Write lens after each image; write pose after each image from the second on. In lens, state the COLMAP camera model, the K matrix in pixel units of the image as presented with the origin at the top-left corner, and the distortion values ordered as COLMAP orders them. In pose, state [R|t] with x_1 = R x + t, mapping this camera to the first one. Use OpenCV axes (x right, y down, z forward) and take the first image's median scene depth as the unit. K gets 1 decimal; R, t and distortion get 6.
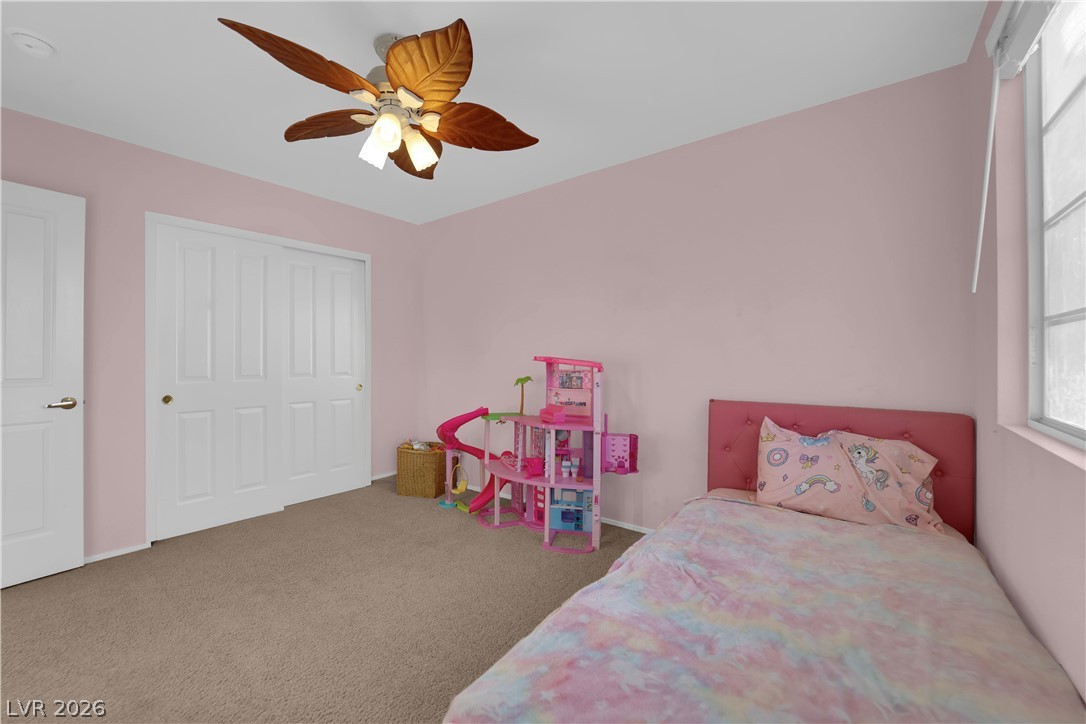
lens RADIAL K [[435.7, 0, 544.3], [0, 435.7, 356.9], [0, 0, 1]] dist [-0.008952, -0.004043]
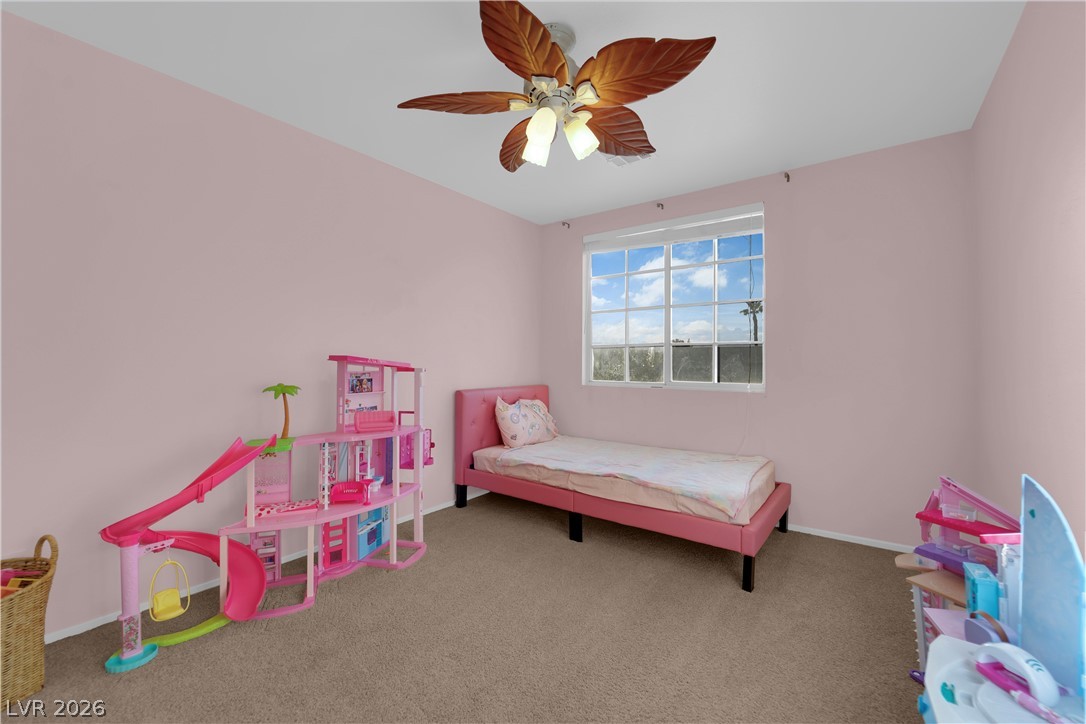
lens RADIAL K [[435.7, 0, 544.3], [0, 435.7, 356.9], [0, 0, 1]] dist [-0.008952, -0.004043]
pose [[0.019575, 0.015882, 0.999682, -0.814561], [0.009026, 0.999830, -0.016061, 0.018022], [-0.999768, 0.009337, 0.019428, 0.617086]]
